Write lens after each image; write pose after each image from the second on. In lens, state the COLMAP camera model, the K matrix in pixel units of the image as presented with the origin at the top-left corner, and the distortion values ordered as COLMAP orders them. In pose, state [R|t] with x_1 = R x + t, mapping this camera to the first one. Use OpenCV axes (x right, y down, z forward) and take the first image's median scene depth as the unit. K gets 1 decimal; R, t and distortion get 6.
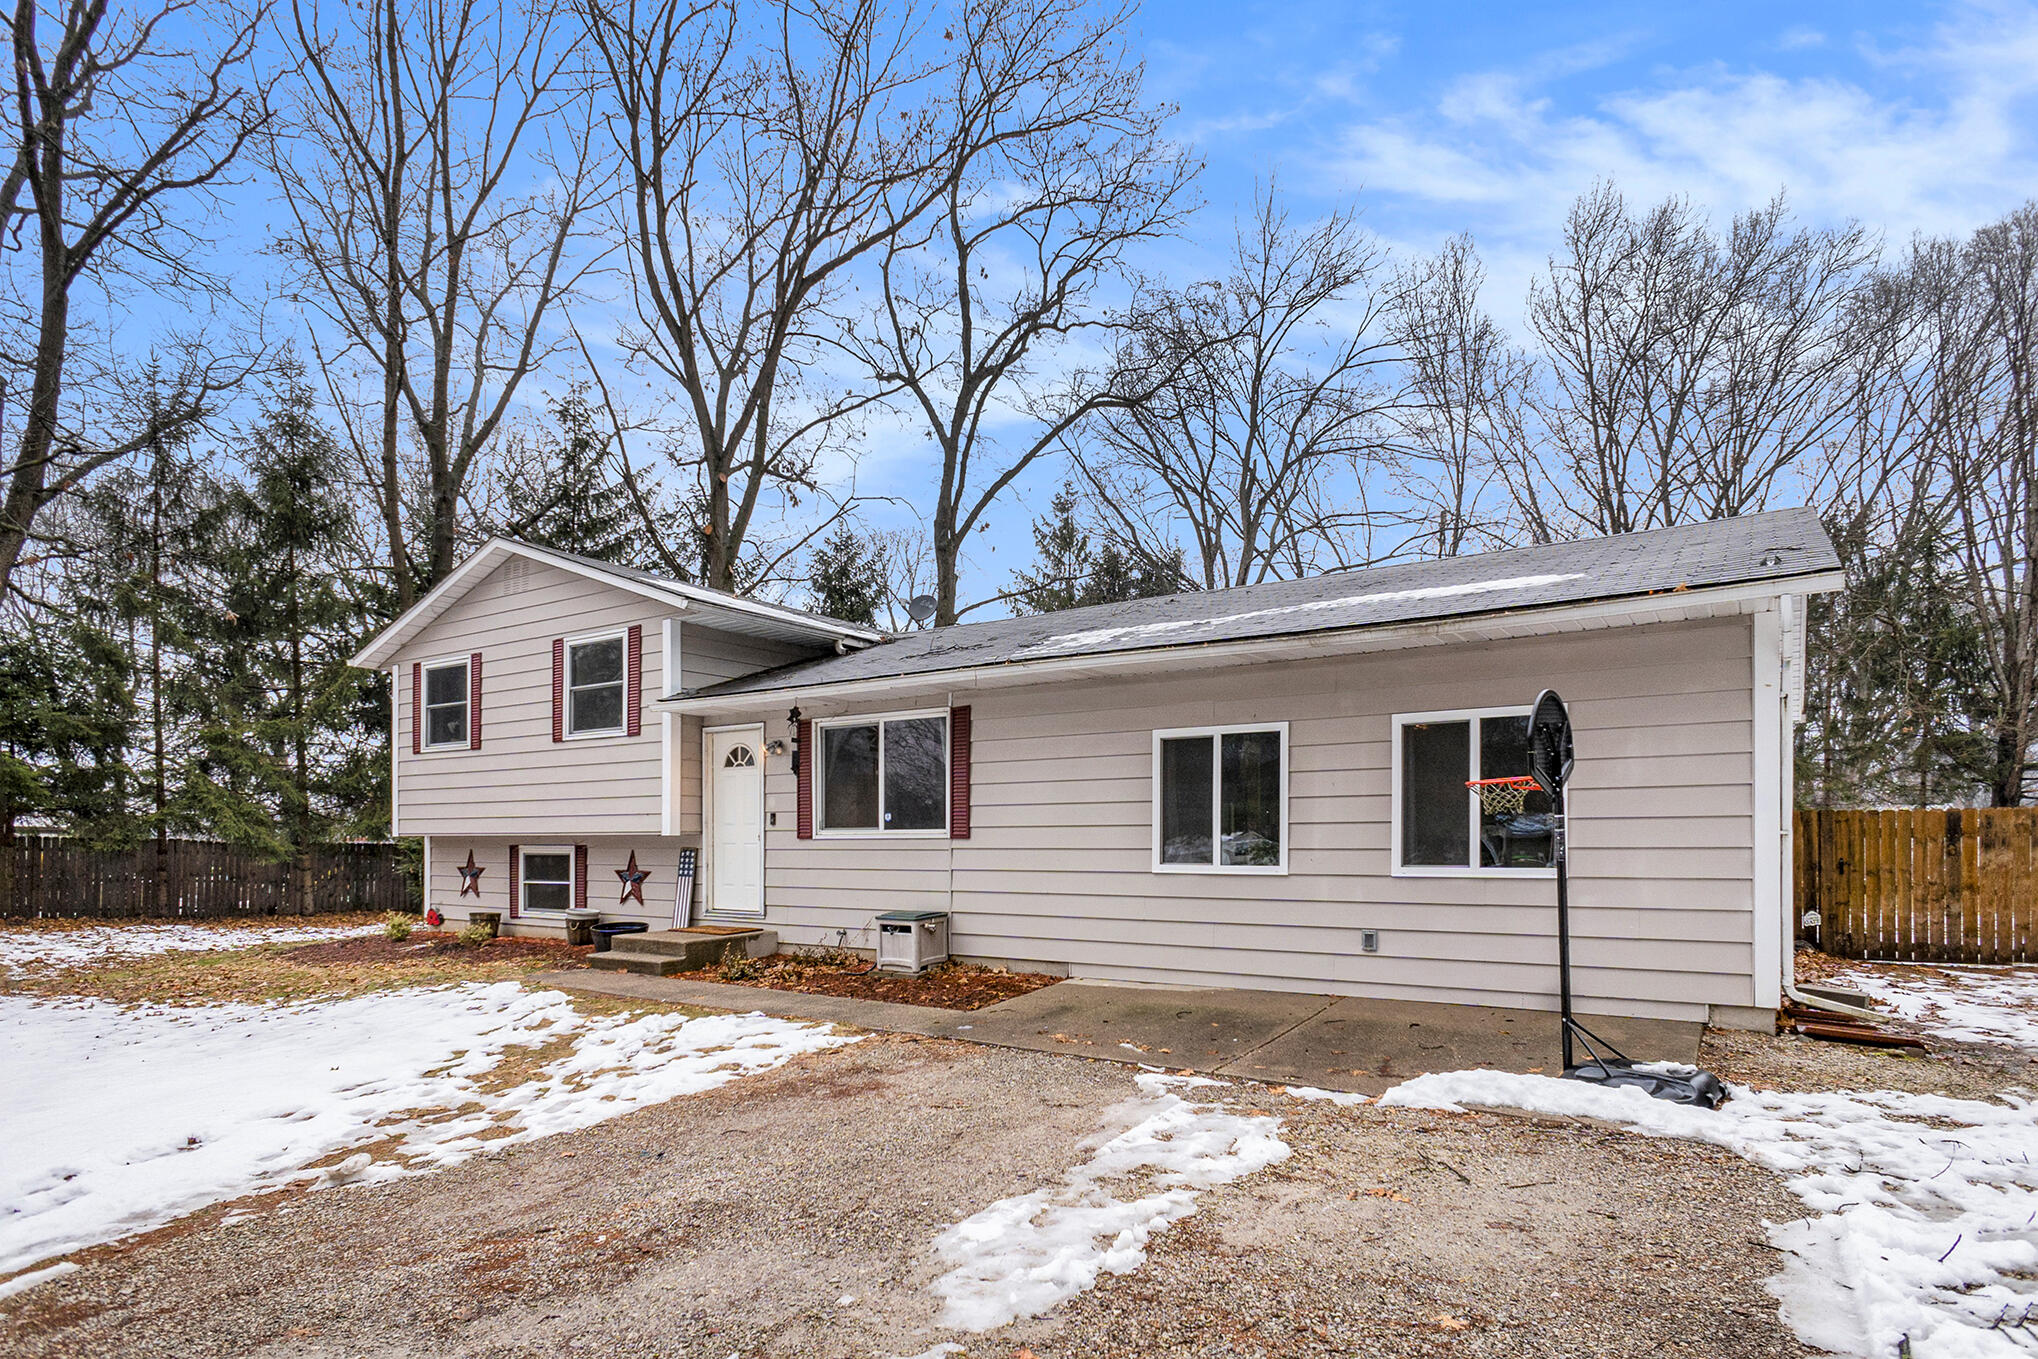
lens RADIAL K [[1127.3, 0, 981.0], [0, 1127.3, 823.8], [0, 0, 1]] dist [0.003656, 0.001062]
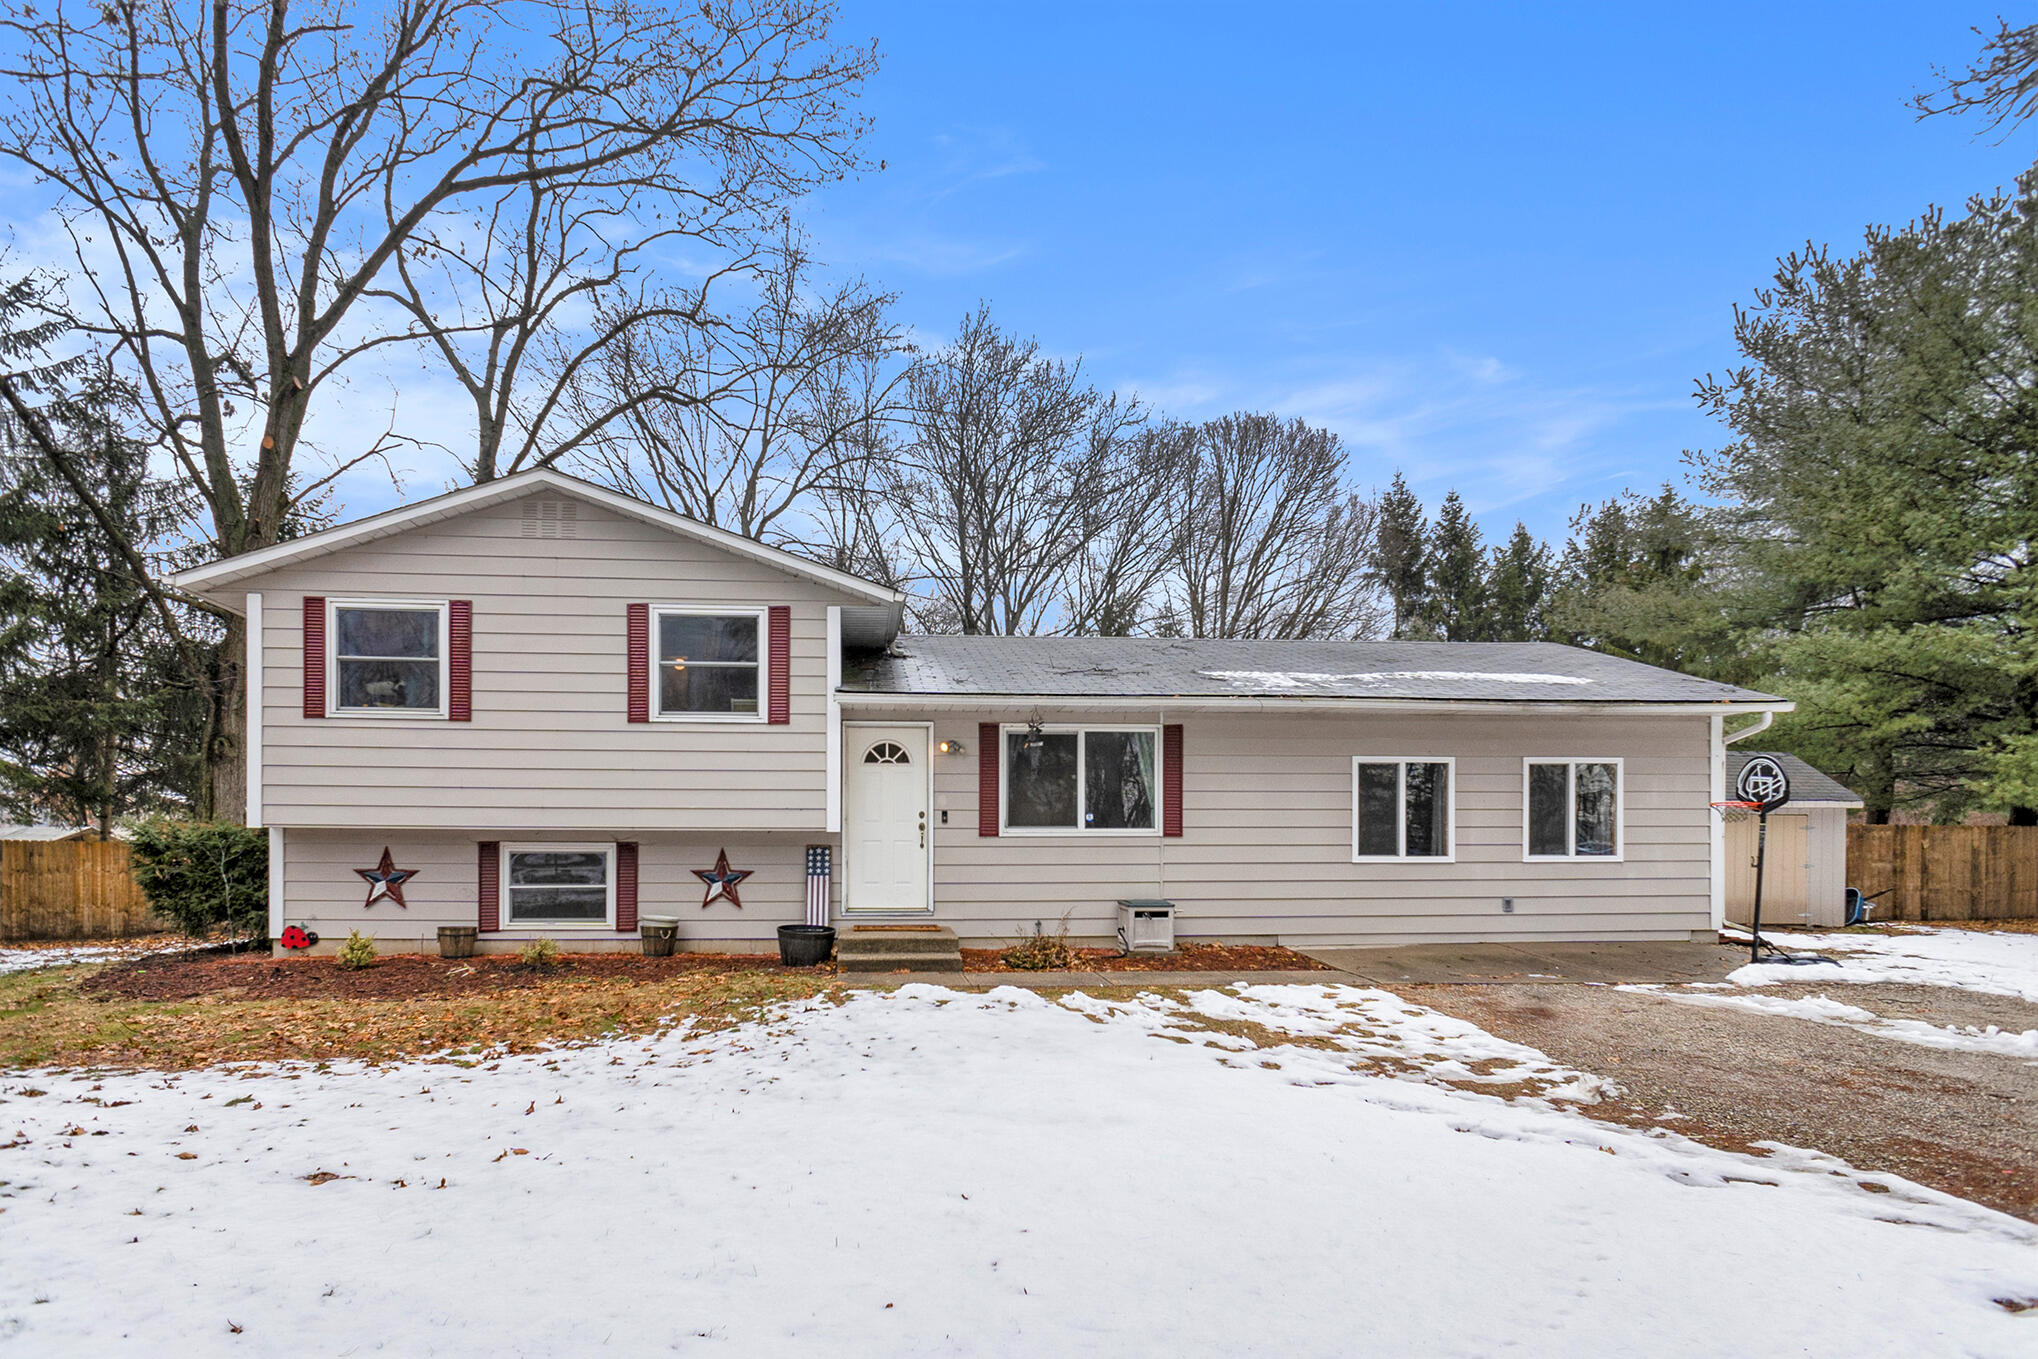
lens RADIAL K [[1127.3, 0, 981.0], [0, 1127.3, 823.8], [0, 0, 1]] dist [0.003656, 0.001062]
pose [[0.773818, 0.014722, 0.633237, -0.797670], [-0.011241, 0.999892, -0.009509, 0.011474], [-0.633308, 0.000240, 0.773900, 0.185143]]
